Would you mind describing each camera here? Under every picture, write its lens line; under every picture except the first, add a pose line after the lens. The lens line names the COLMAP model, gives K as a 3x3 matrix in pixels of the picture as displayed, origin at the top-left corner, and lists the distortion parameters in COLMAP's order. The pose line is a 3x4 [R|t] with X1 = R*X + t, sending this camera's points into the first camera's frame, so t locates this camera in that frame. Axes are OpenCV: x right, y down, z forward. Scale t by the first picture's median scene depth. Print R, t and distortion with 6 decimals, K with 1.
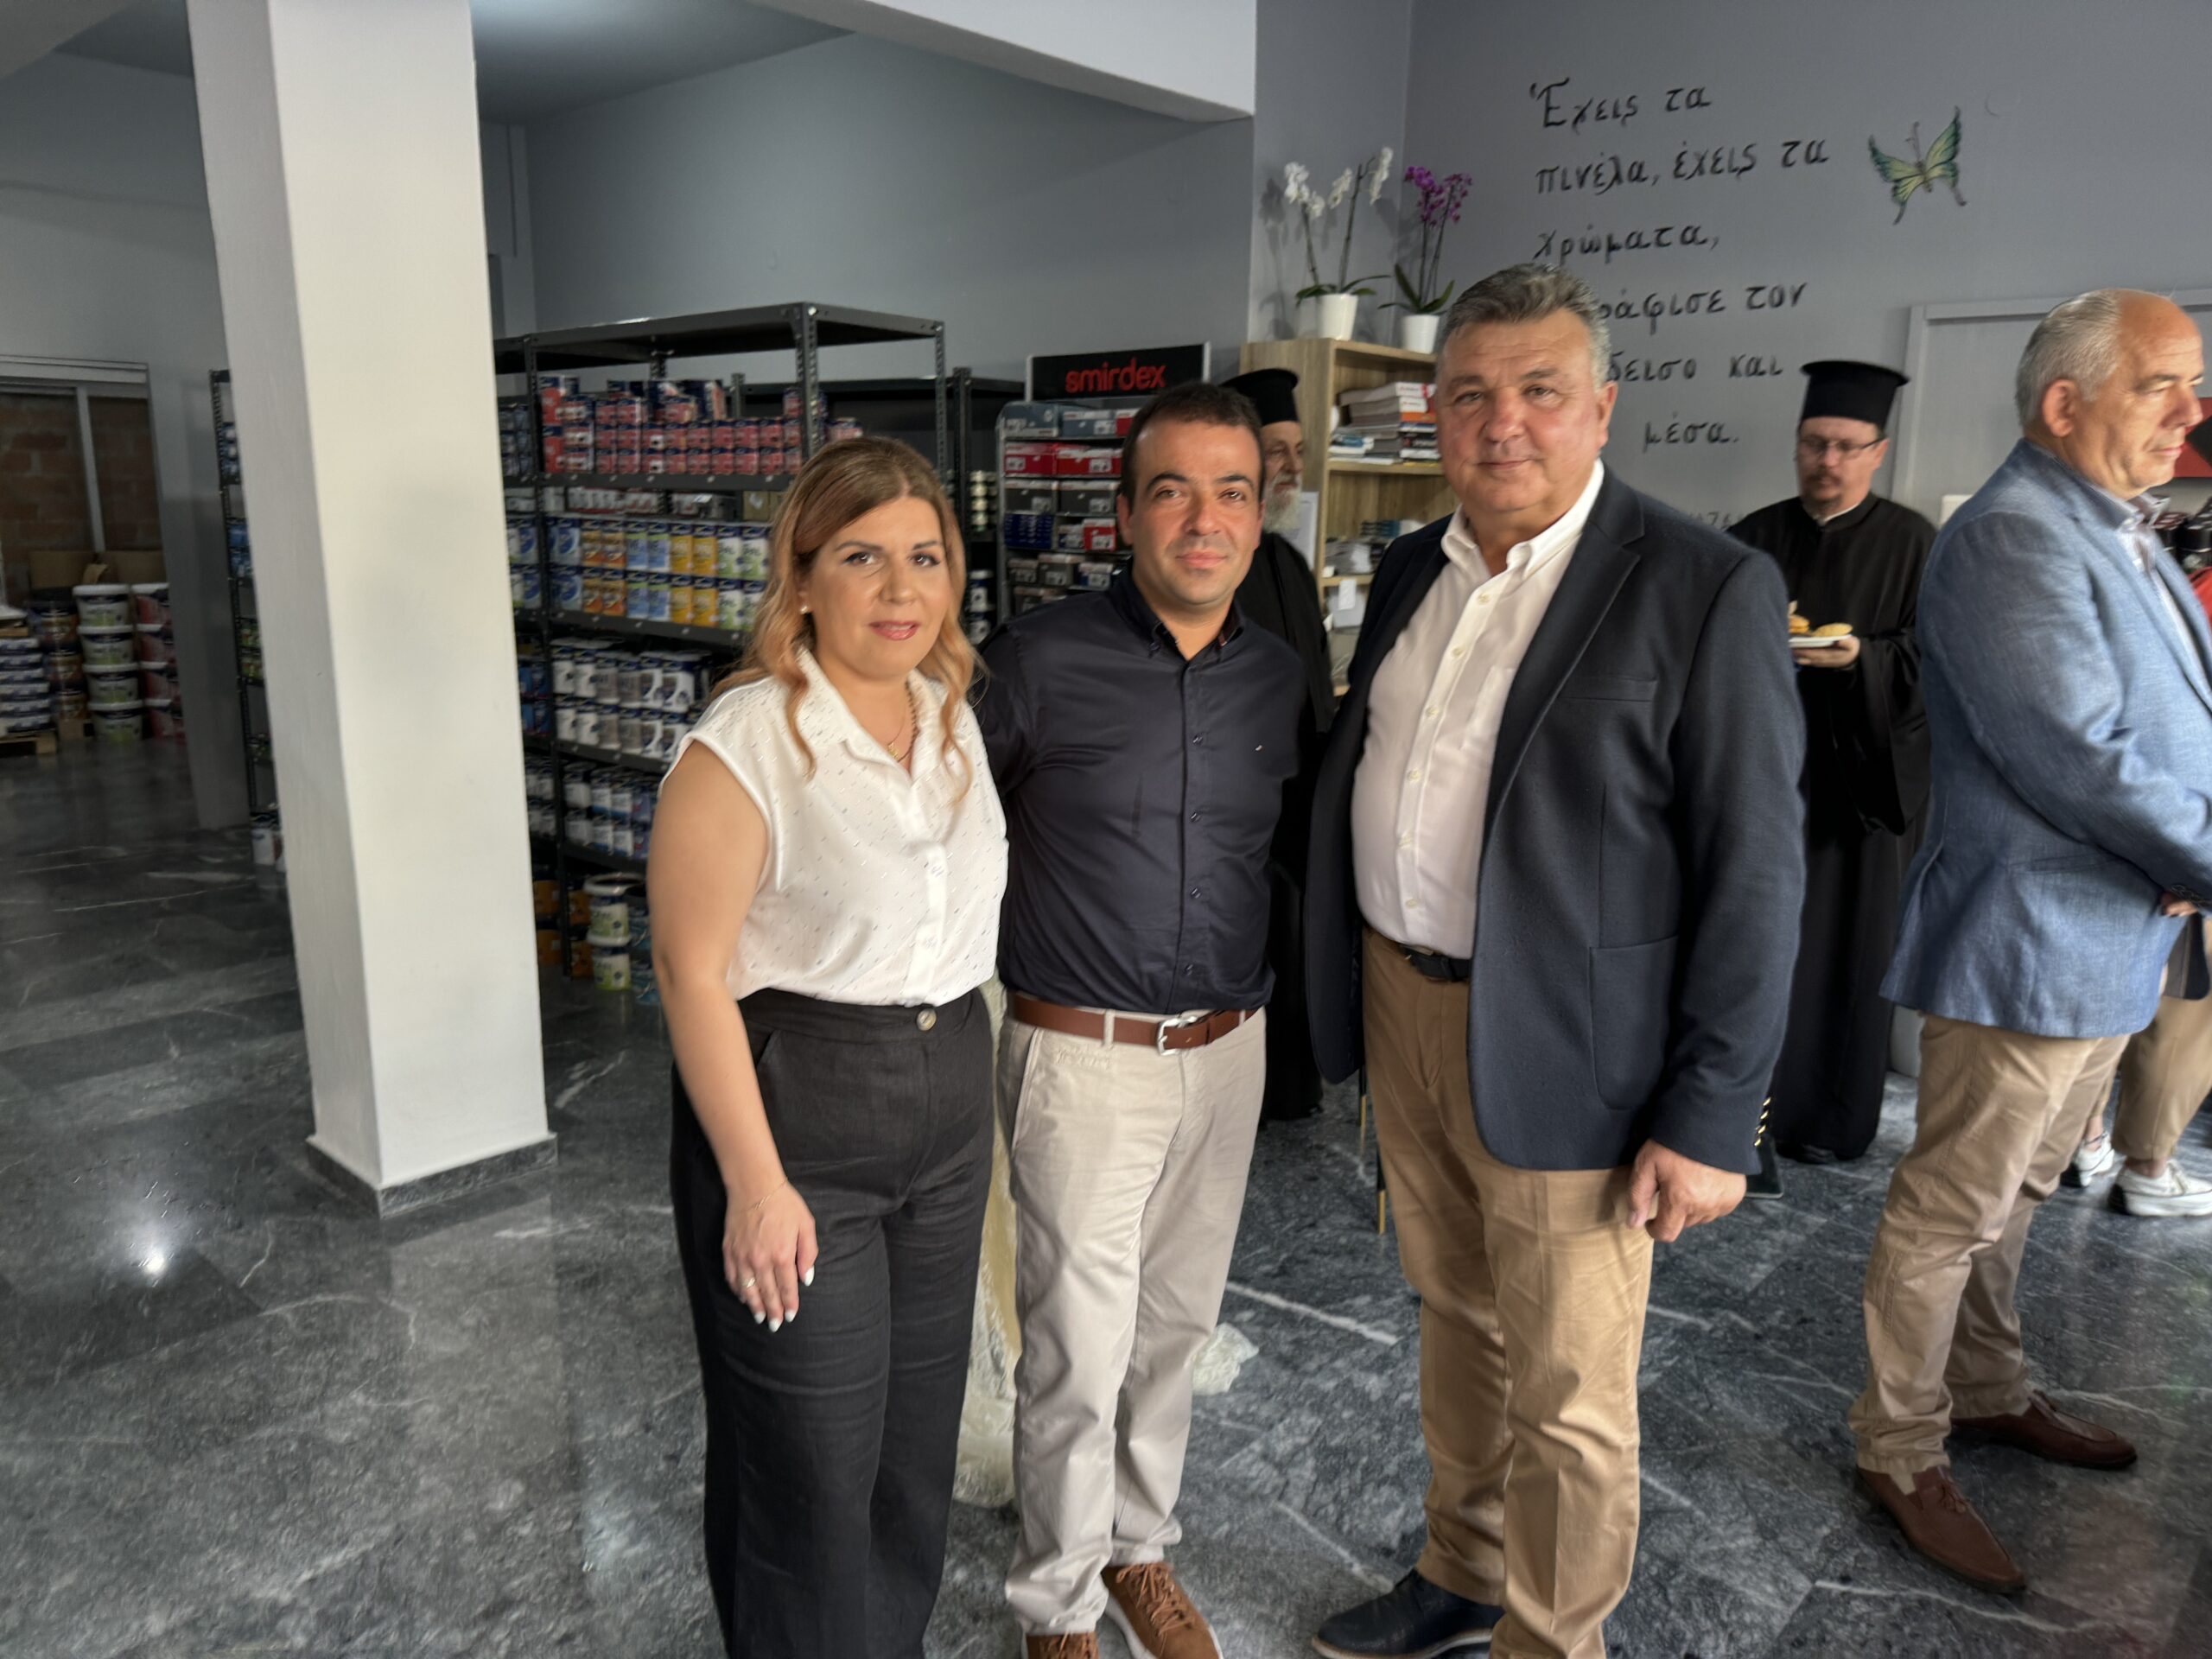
lens RADIAL K [[1546.6, 0, 1097.8], [0, 1546.6, 813.7], [0, 0, 1]] dist [0.034353, -0.036192]
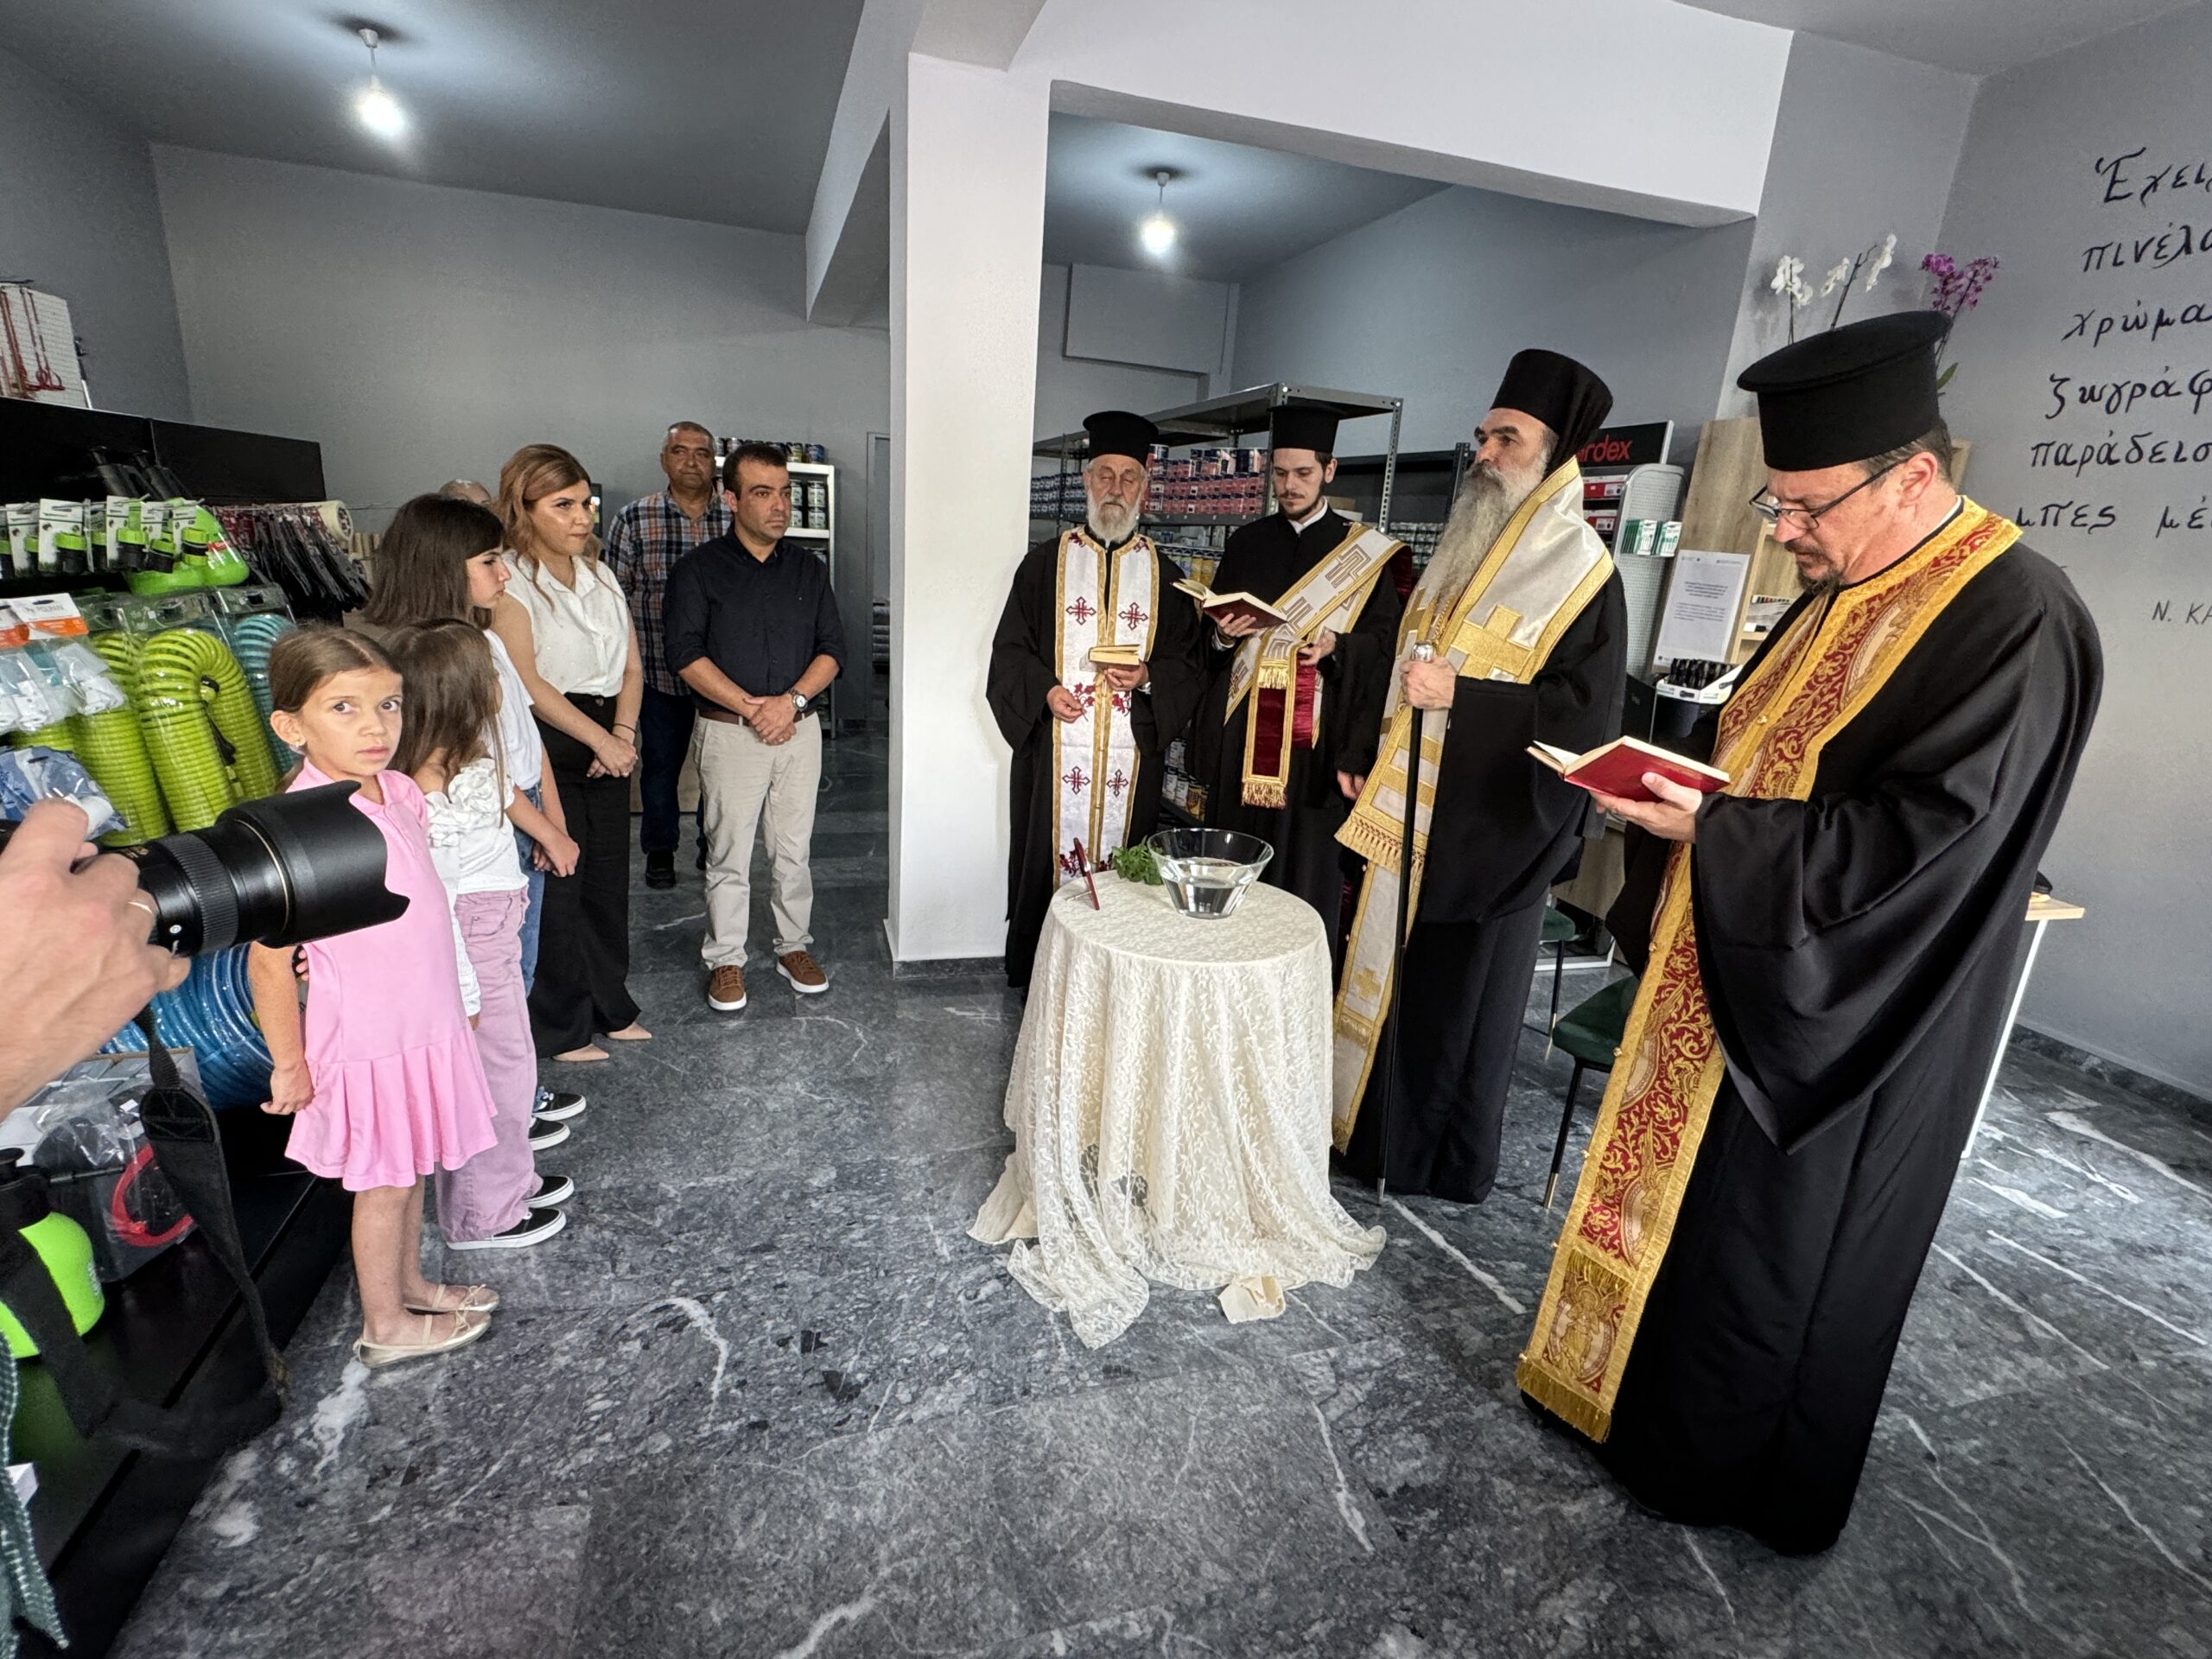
lens RADIAL K [[1042.1, 0, 1112.5], [0, 1042.1, 819.7], [0, 0, 1]] dist [0.001180, 0.001117]
pose [[0.866879, 0.174928, -0.466820, 0.177743], [-0.153383, 0.984580, 0.084113, -0.020112], [0.474336, -0.001313, 0.880343, 0.170584]]
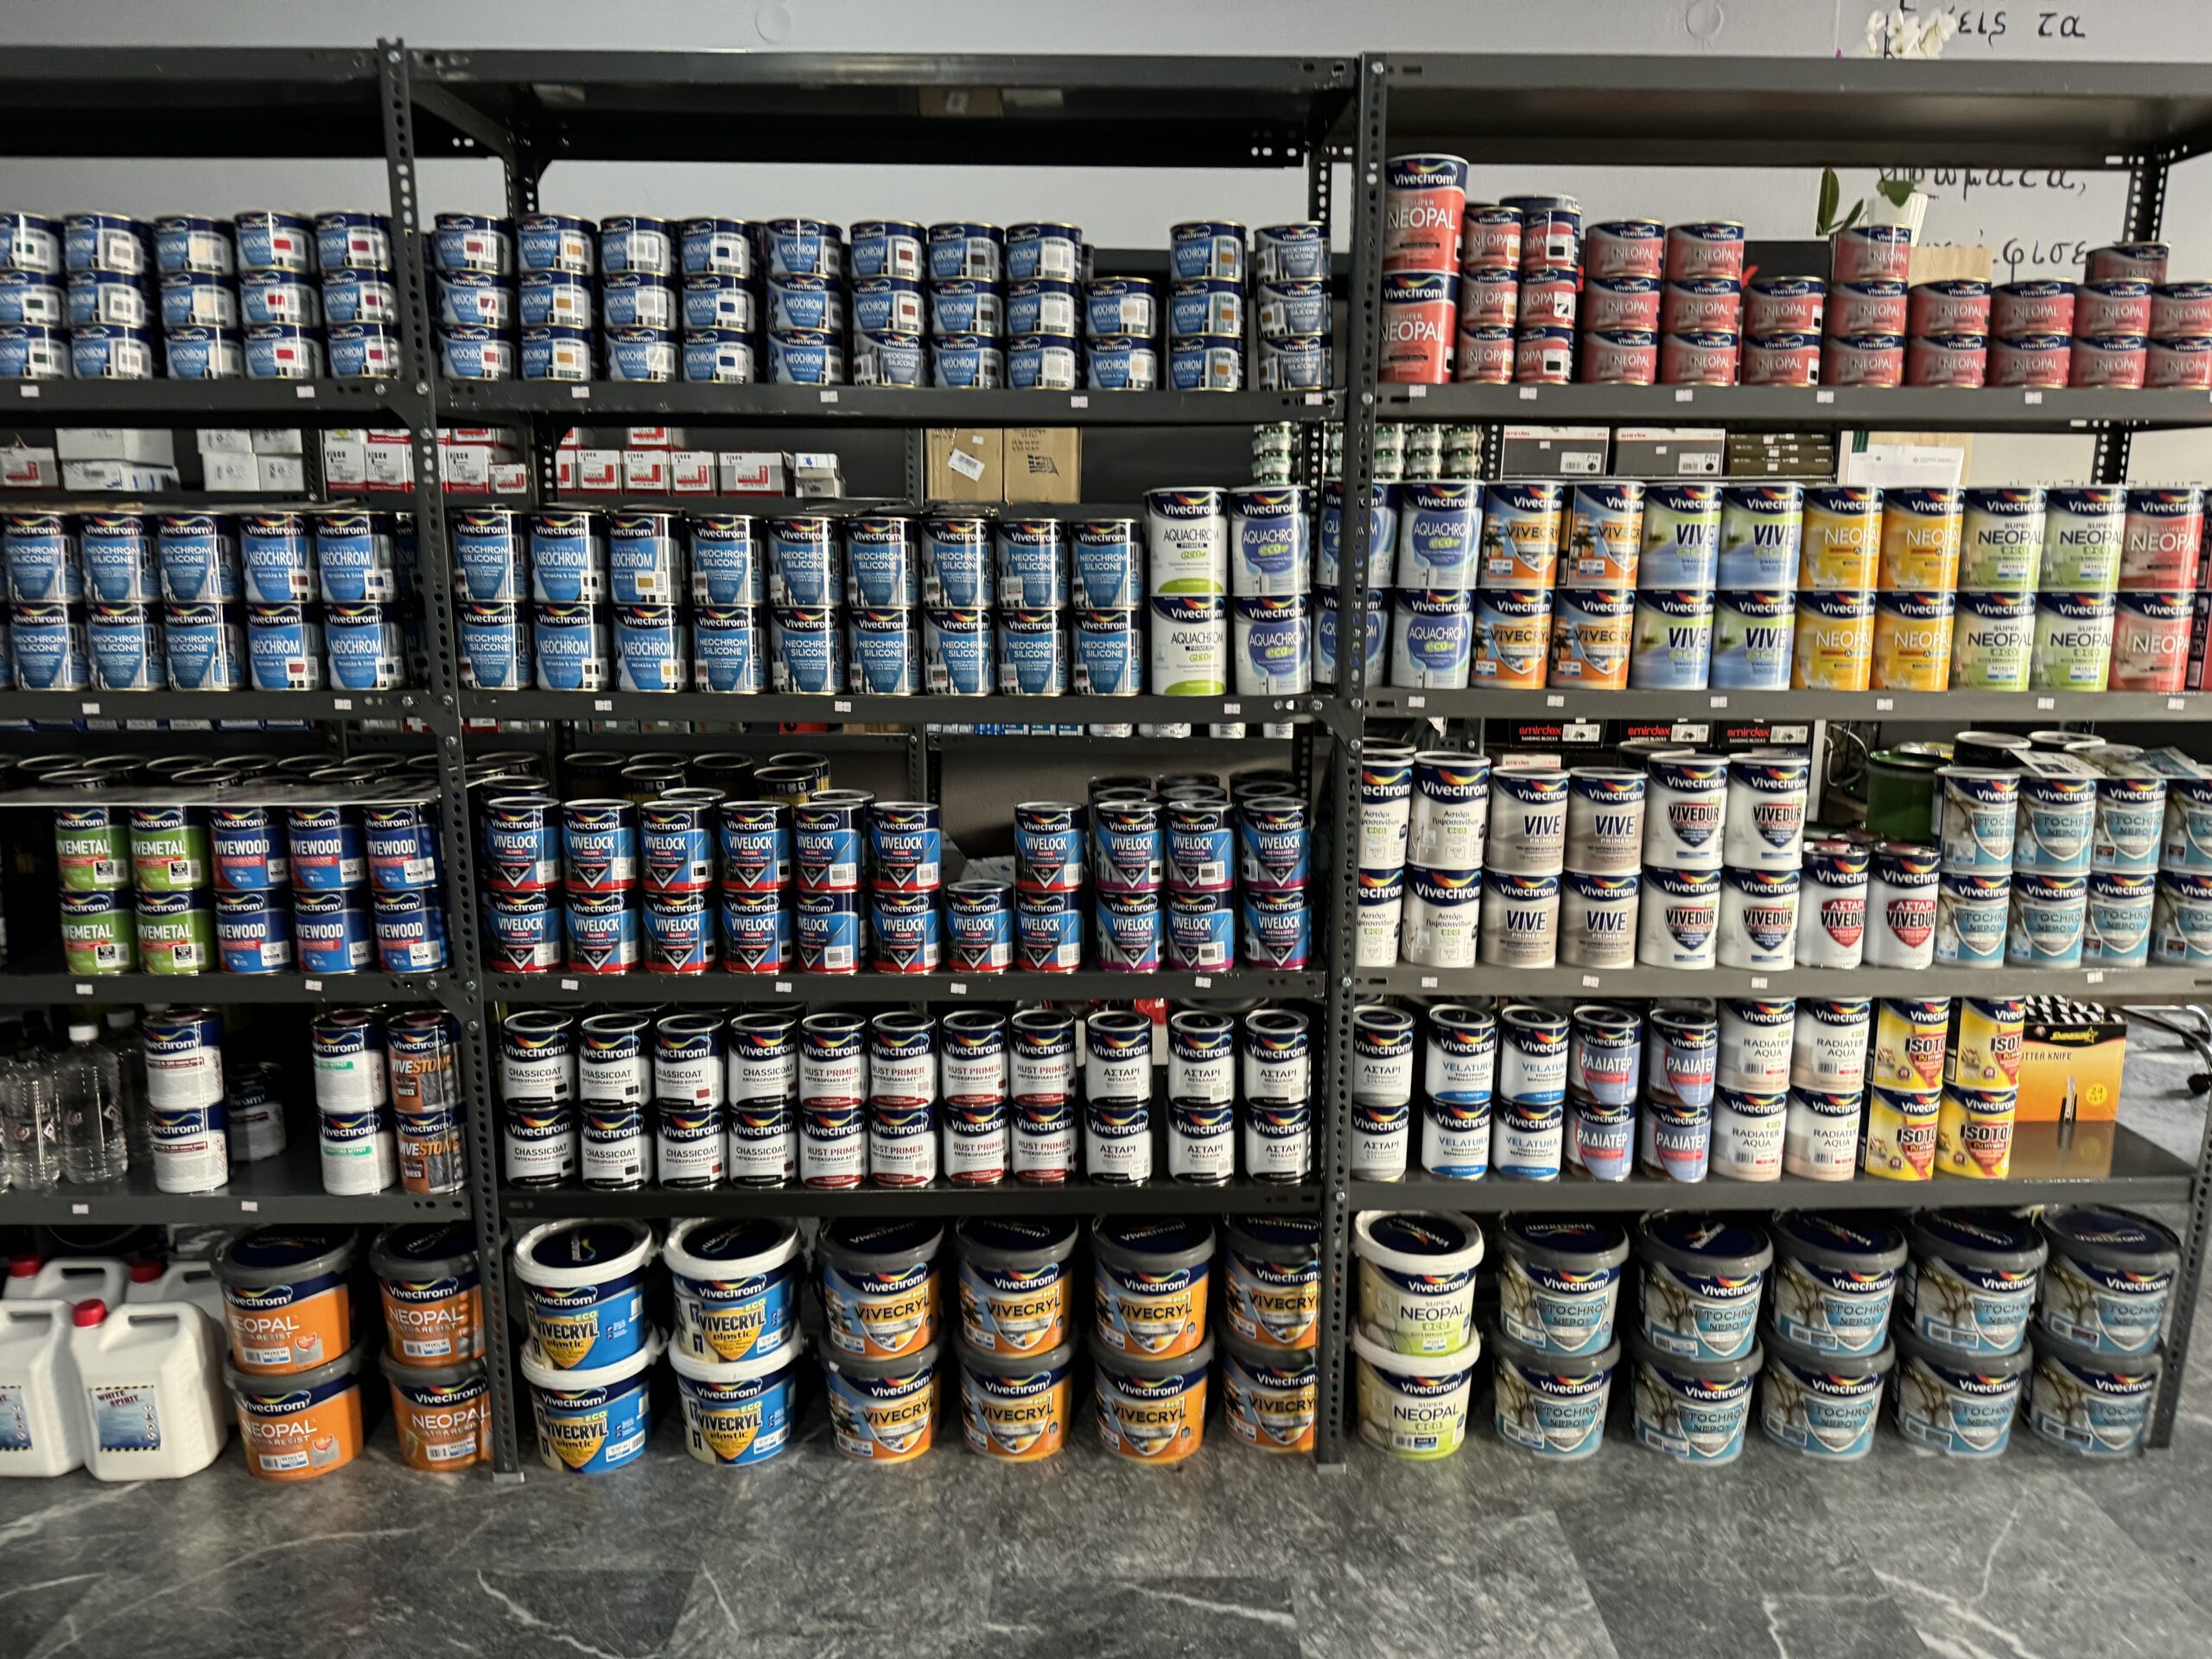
lens RADIAL K [[1546.6, 0, 1111.6], [0, 1546.6, 824.7], [0, 0, 1]] dist [0.034353, -0.036192]
pose [[0.730614, -0.145233, 0.667166, -0.987754], [0.135379, 0.988530, 0.066935, -0.185701], [-0.669235, 0.041416, 0.741896, 1.001060]]
